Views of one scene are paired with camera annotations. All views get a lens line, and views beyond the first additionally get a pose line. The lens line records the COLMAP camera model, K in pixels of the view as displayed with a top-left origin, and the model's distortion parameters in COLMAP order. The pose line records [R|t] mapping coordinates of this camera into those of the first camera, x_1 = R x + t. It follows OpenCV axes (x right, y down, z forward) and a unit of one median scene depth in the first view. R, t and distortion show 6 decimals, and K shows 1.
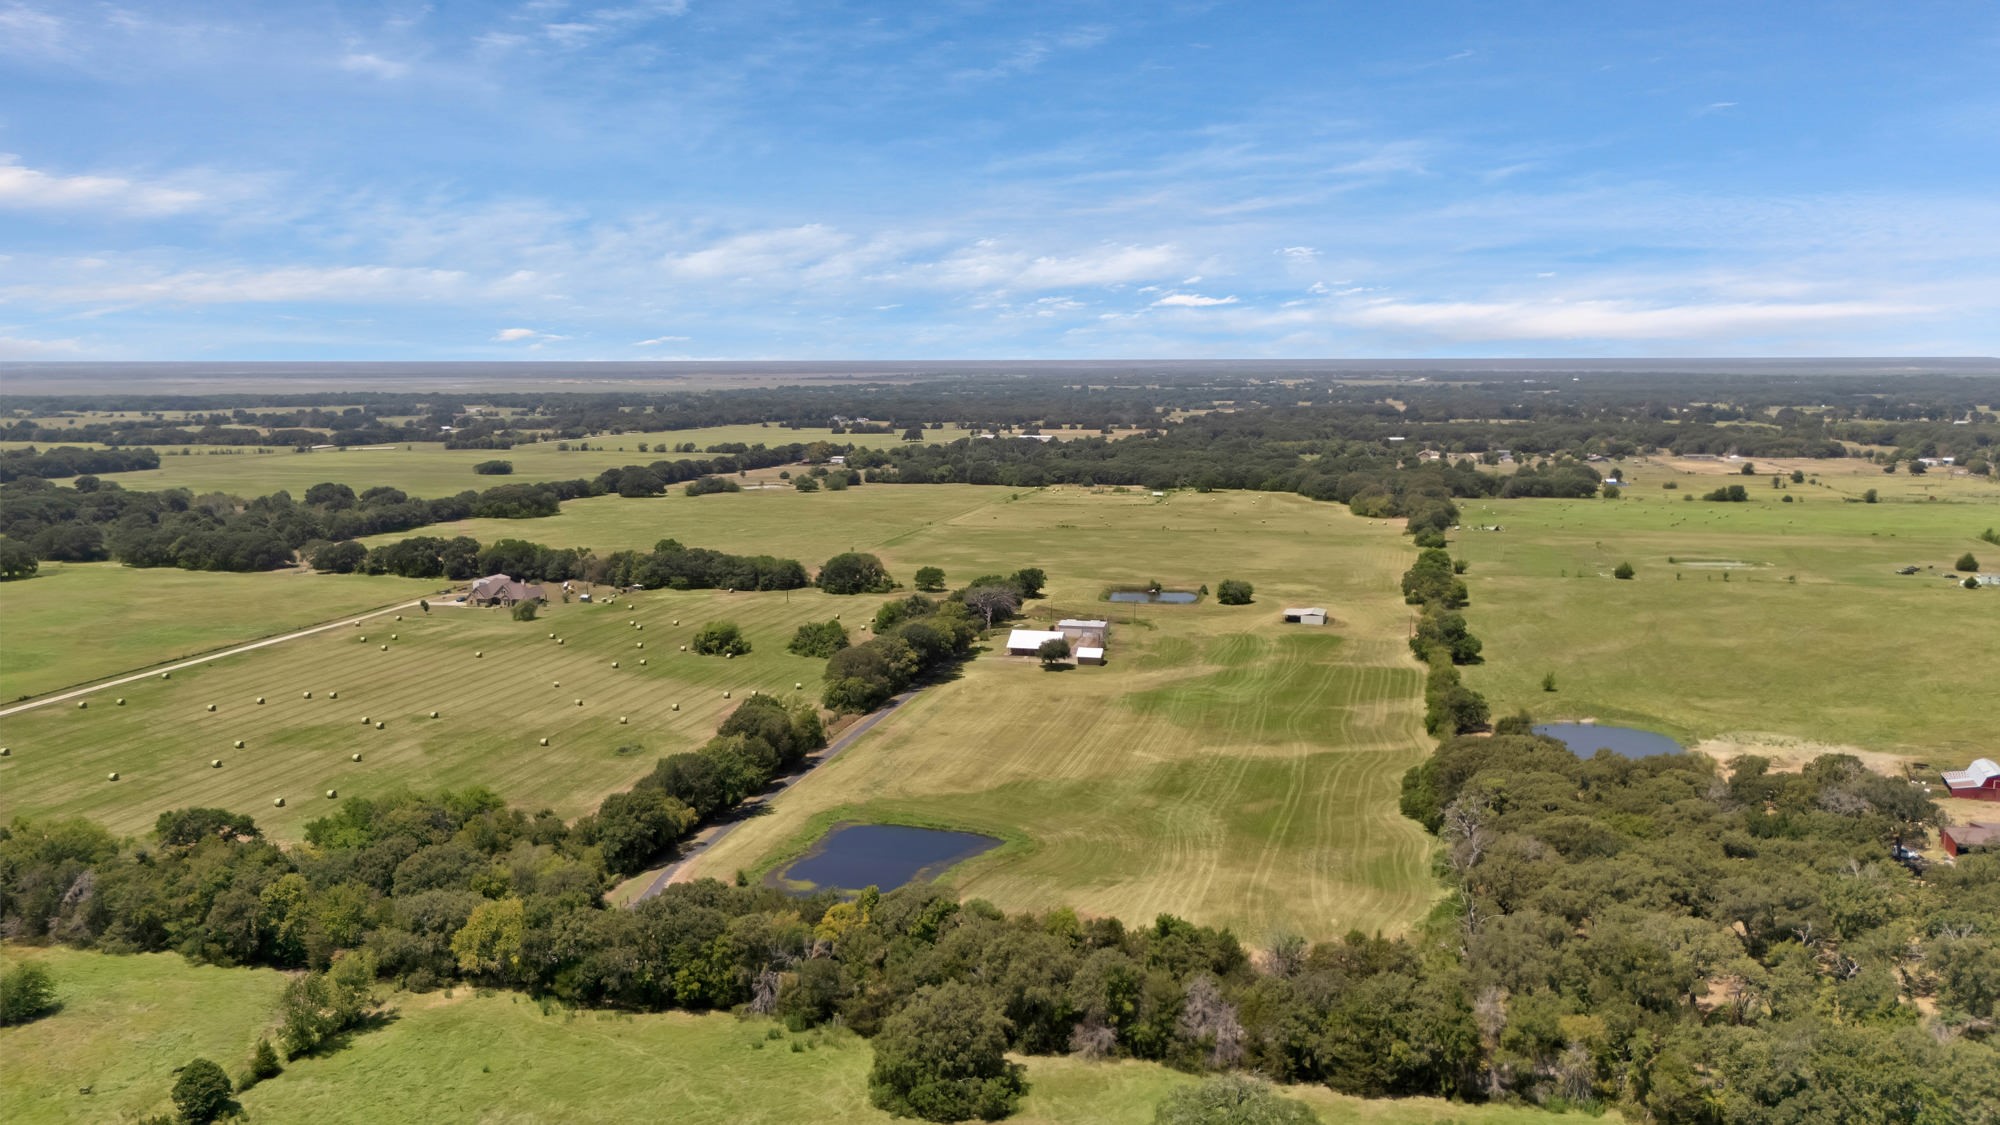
lens RADIAL K [[1509.3, 0, 992.4], [0, 1509.3, 563.7], [0, 0, 1]] dist [0.107978, -0.184256]
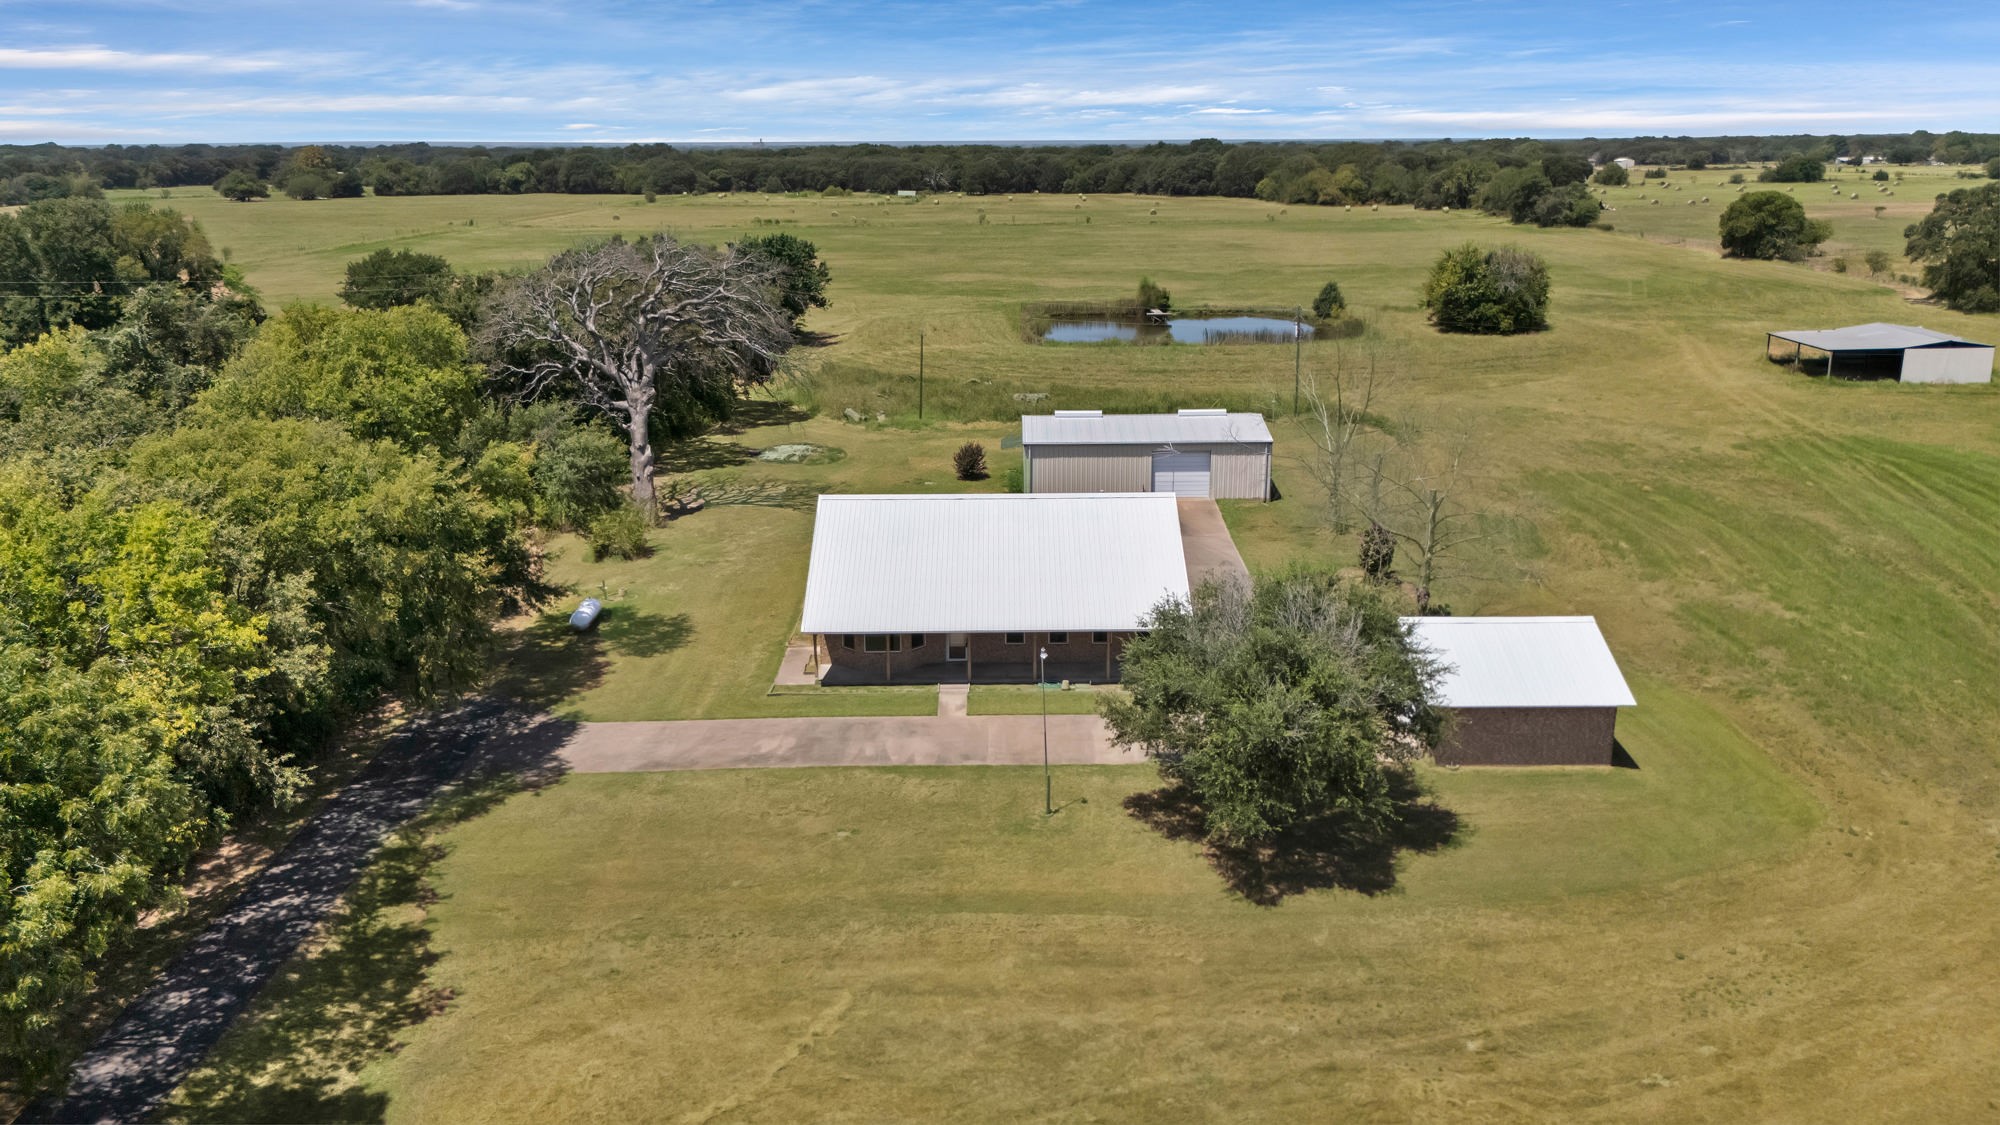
lens RADIAL K [[1508.0, 0, 998.5], [0, 1508.0, 555.8], [0, 0, 1]] dist [0.077787, -0.070193]
pose [[0.969031, -0.067828, 0.237442, -0.002794], [0.036924, 0.990527, 0.132264, 0.017809], [-0.244163, -0.119400, 0.962355, 0.488510]]
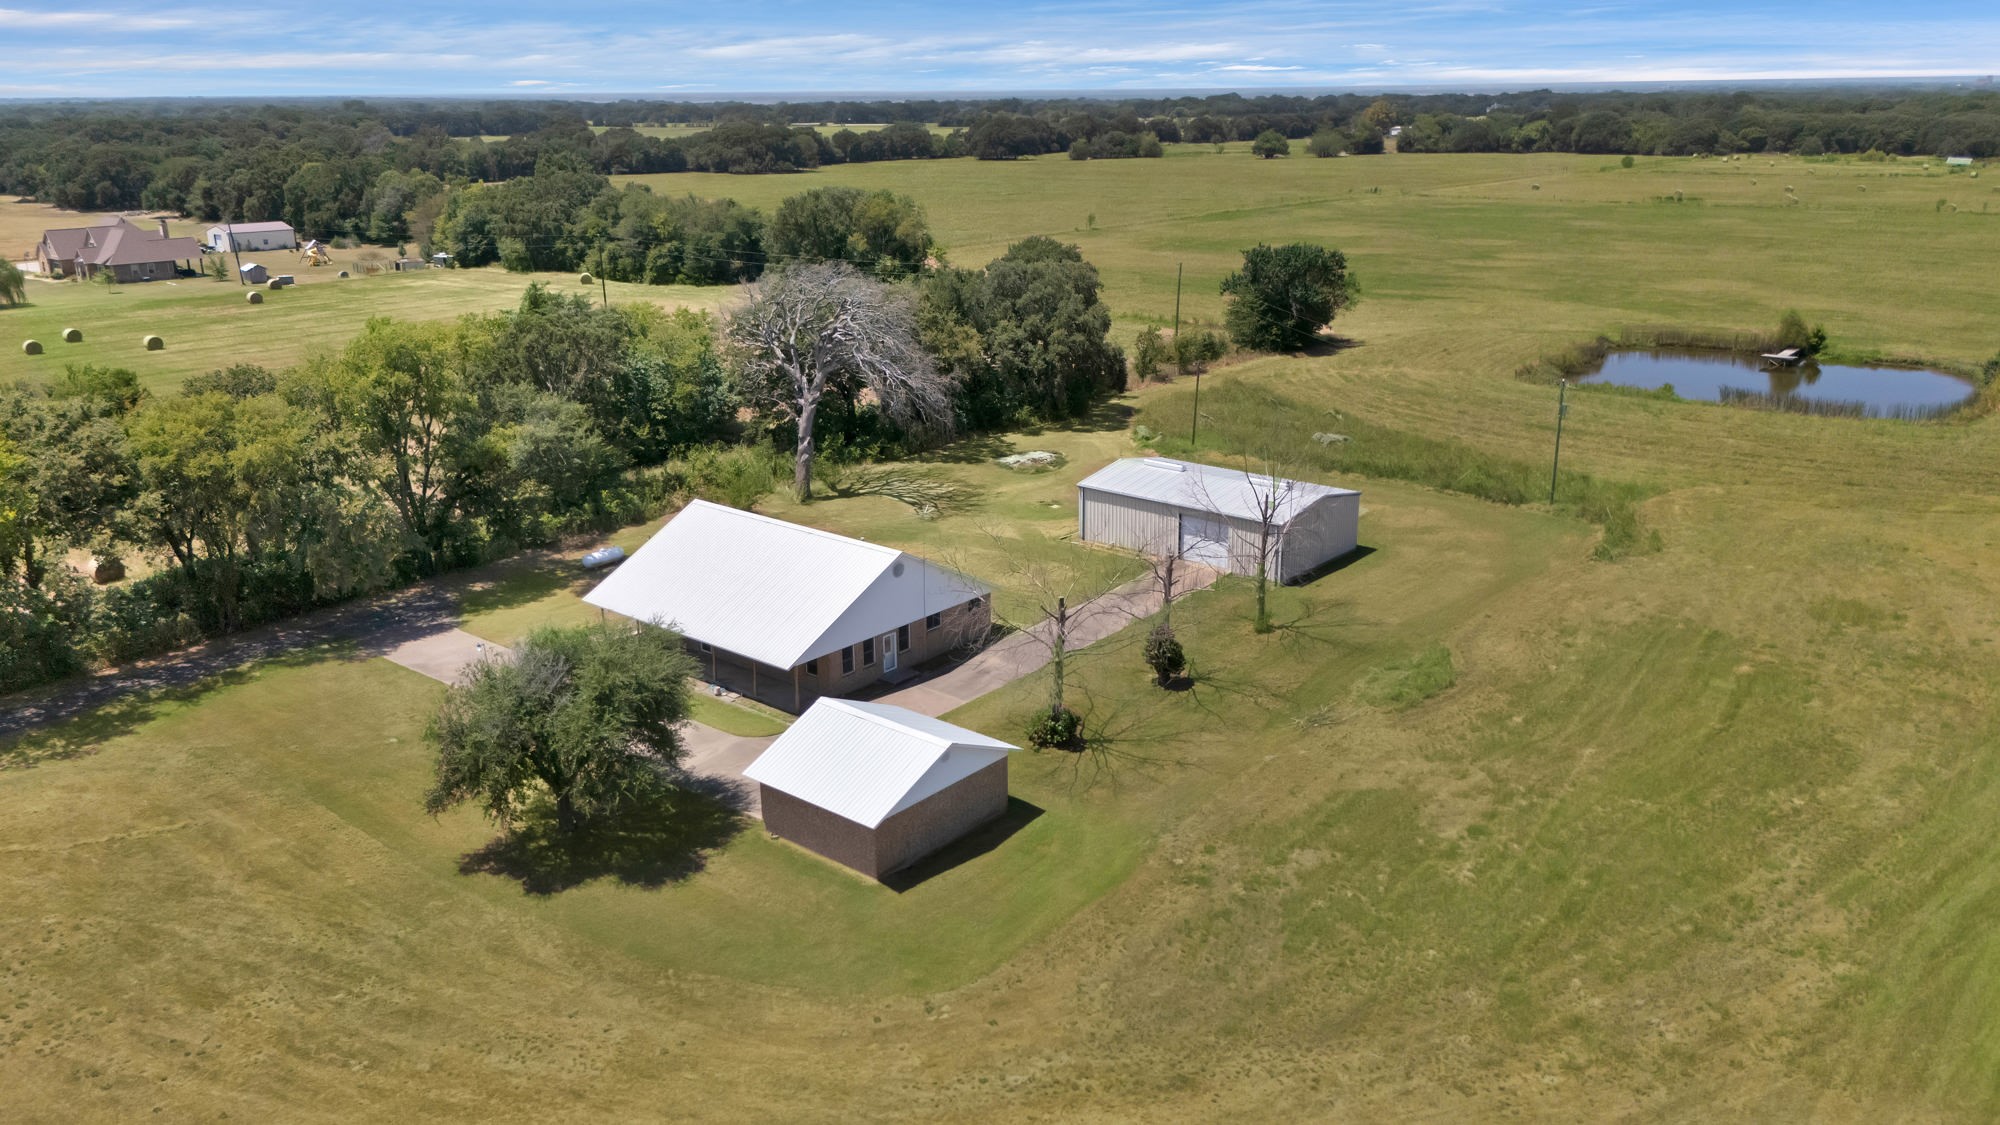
lens RADIAL K [[1508.0, 0, 998.5], [0, 1508.0, 555.8], [0, 0, 1]] dist [0.077787, -0.070193]
pose [[0.894843, 0.128993, -0.427336, 0.071659], [-0.057848, 0.982775, 0.175521, 0.009332], [0.442616, -0.132343, 0.886891, 0.487544]]
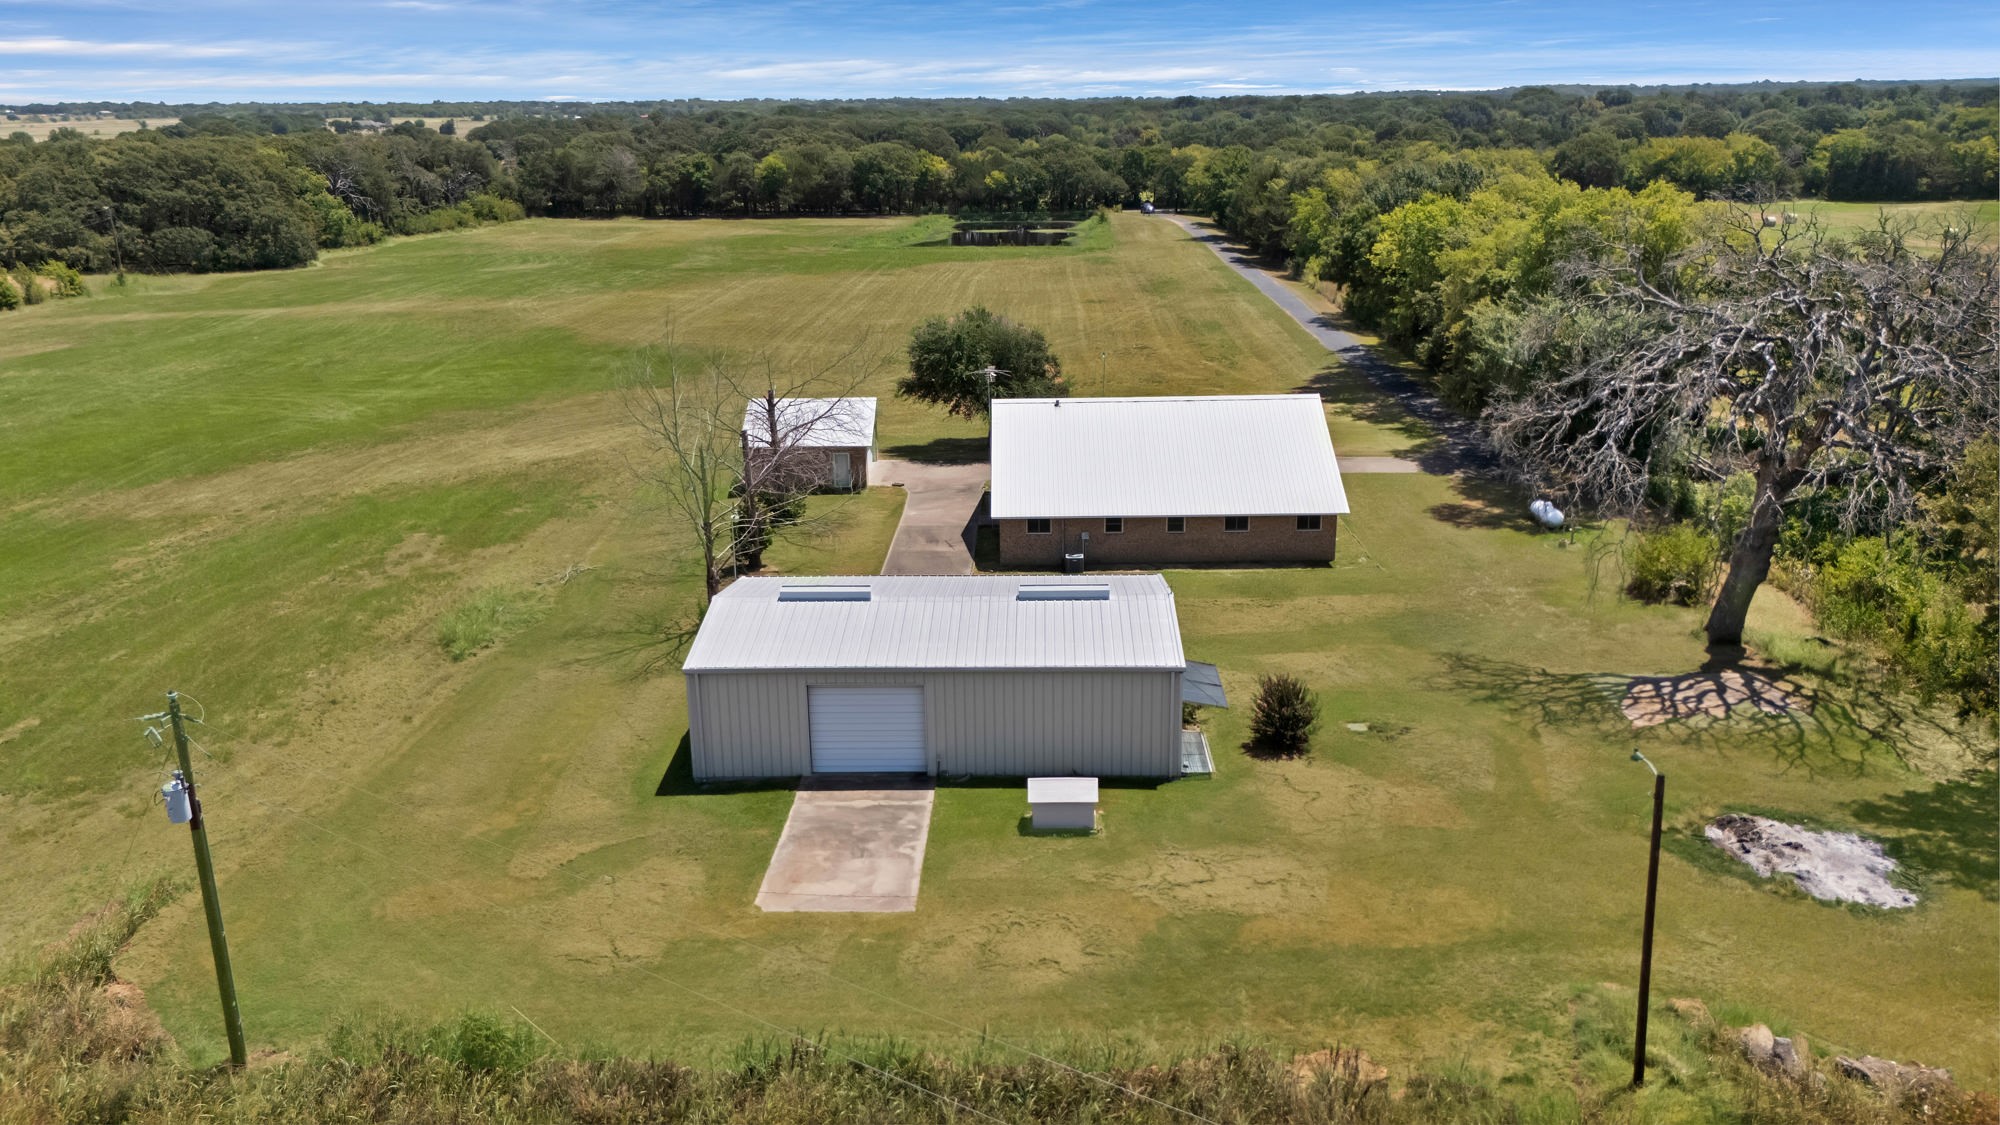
lens RADIAL K [[1508.0, 0, 998.5], [0, 1508.0, 555.8], [0, 0, 1]] dist [0.077787, -0.070193]
pose [[-0.973874, 0.079735, -0.212632, 0.046891], [-0.014410, 0.912747, 0.408272, -0.003124], [0.226633, 0.400669, -0.887751, 0.651210]]
